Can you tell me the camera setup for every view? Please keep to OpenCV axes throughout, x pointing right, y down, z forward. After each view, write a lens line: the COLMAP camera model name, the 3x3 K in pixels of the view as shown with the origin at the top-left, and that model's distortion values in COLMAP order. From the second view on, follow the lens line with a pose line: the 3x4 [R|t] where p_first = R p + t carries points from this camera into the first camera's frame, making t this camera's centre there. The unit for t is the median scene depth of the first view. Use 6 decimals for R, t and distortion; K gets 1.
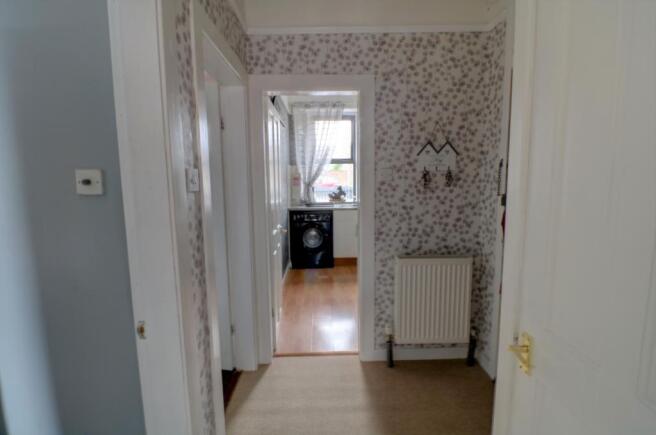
lens RADIAL K [[316.5, 0, 326.6], [0, 316.5, 218.1], [0, 0, 1]] dist [-0.002642, 0.000036]
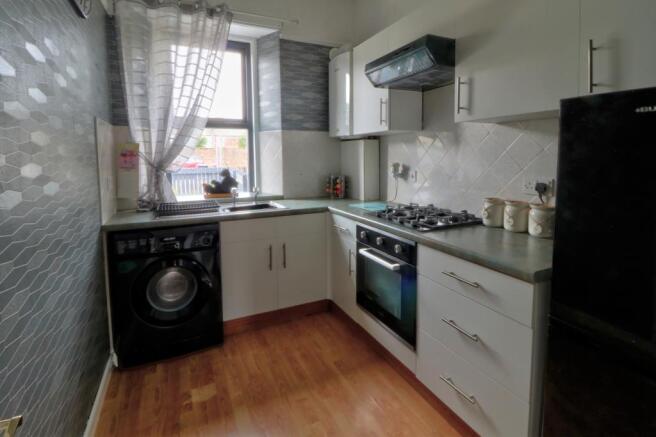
lens RADIAL K [[316.5, 0, 331.2], [0, 316.5, 182.9], [0, 0, 1]] dist [-0.002642, 0.000036]
pose [[0.907611, -0.023826, 0.419136, -0.021008], [0.039164, 0.998840, -0.028026, -0.057725], [-0.417982, 0.041852, 0.907491, 0.457785]]
